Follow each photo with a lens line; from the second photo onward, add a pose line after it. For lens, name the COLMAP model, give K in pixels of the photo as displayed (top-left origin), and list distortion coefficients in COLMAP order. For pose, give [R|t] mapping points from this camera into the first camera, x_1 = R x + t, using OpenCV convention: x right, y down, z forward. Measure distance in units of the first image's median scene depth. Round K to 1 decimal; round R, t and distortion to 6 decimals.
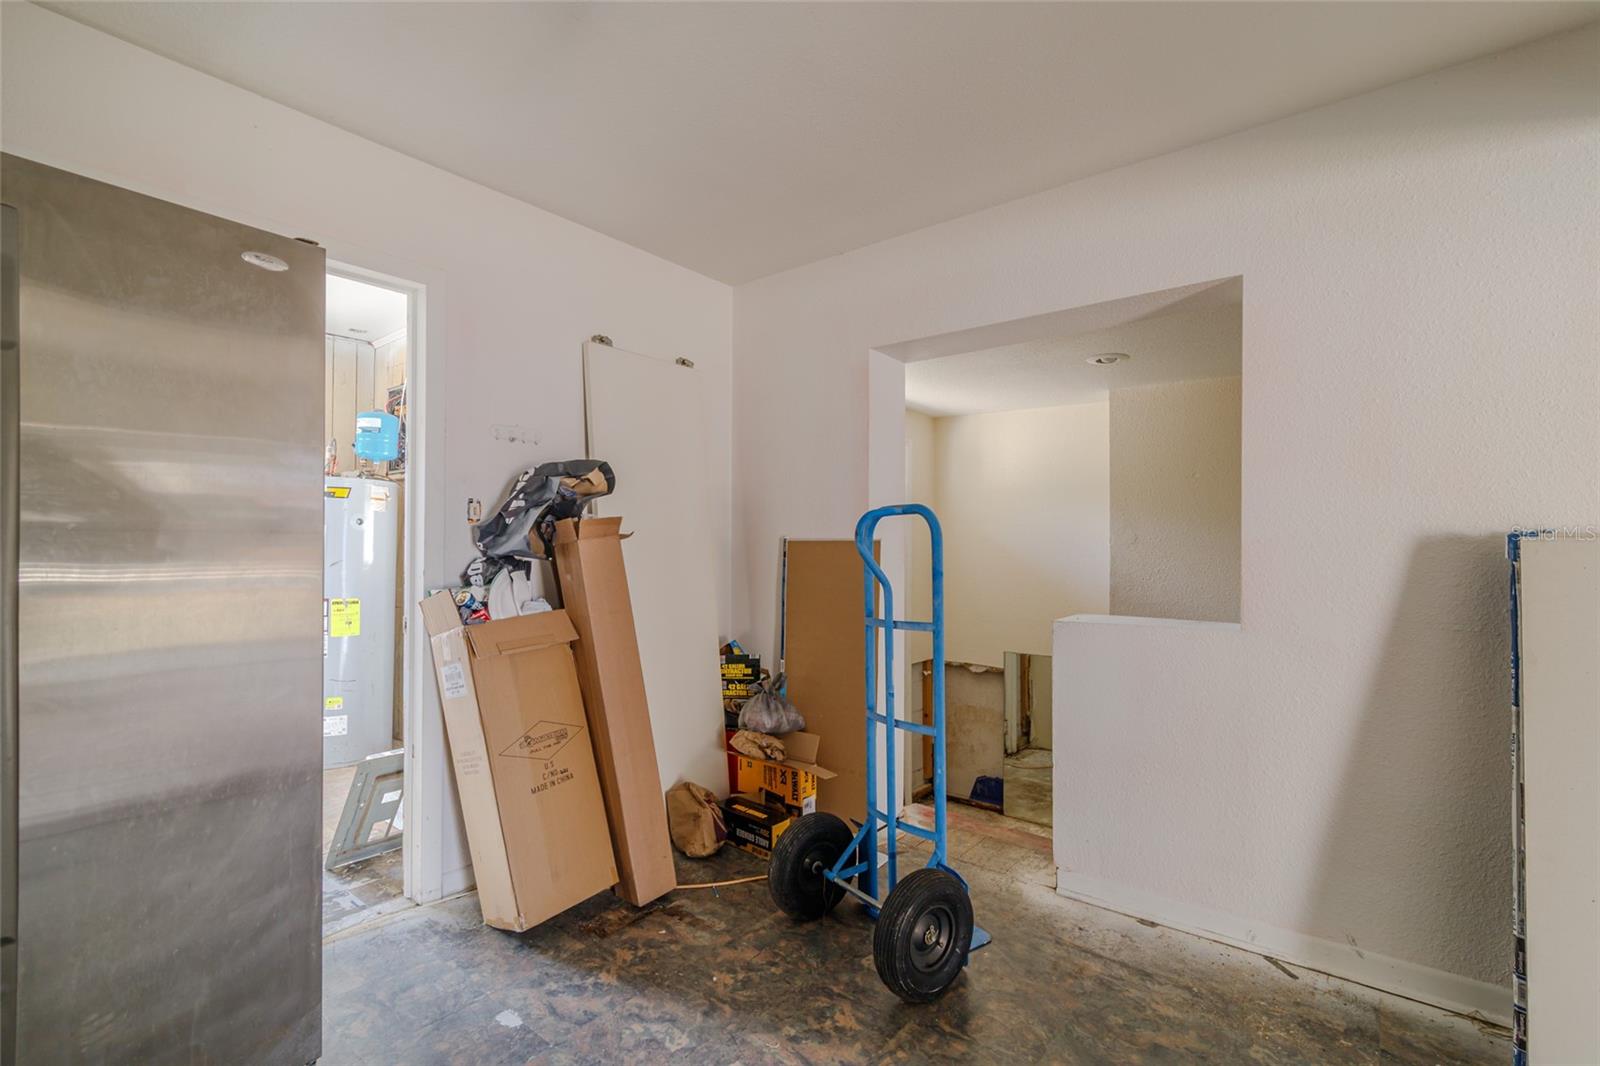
lens RADIAL K [[723.2, 0, 799.1], [0, 723.2, 542.1], [0, 0, 1]] dist [0.000203, -0.000505]
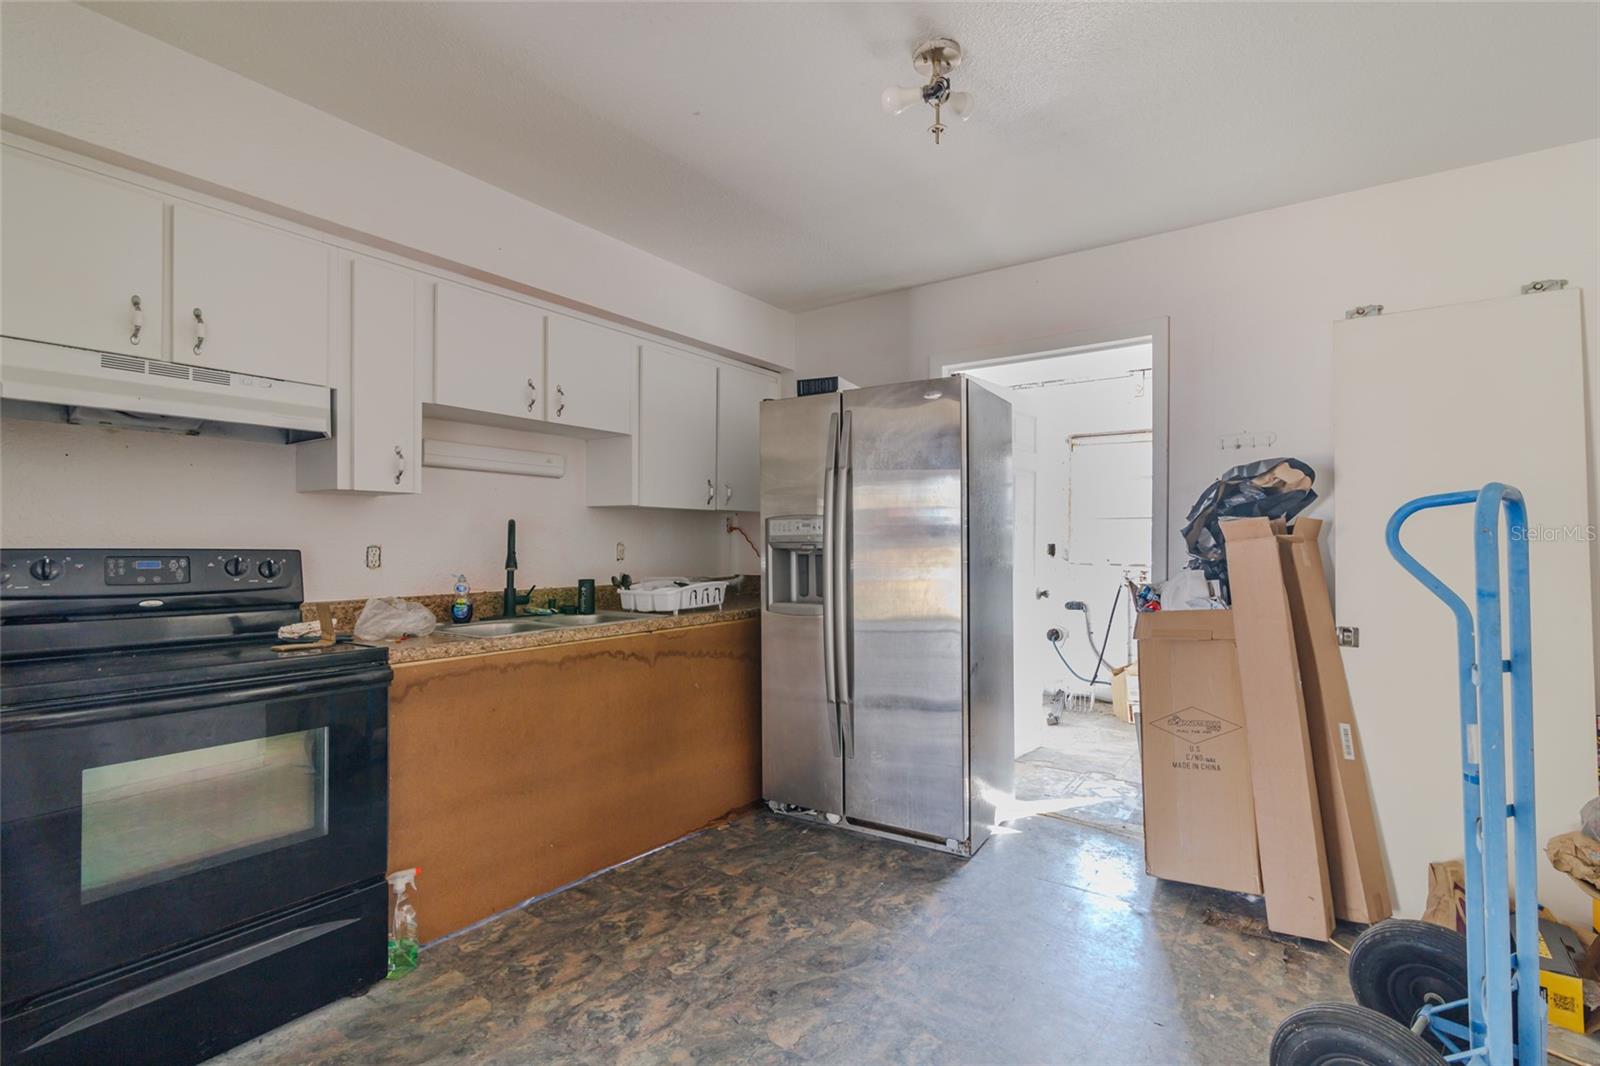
lens RADIAL K [[723.2, 0, 800.5], [0, 723.2, 539.7], [0, 0, 1]] dist [0.000203, -0.000505]
pose [[0.060853, -0.007030, -0.998122, 0.674655], [0.003921, 0.999969, -0.006804, -0.001288], [0.998139, -0.003500, 0.060879, 0.326020]]
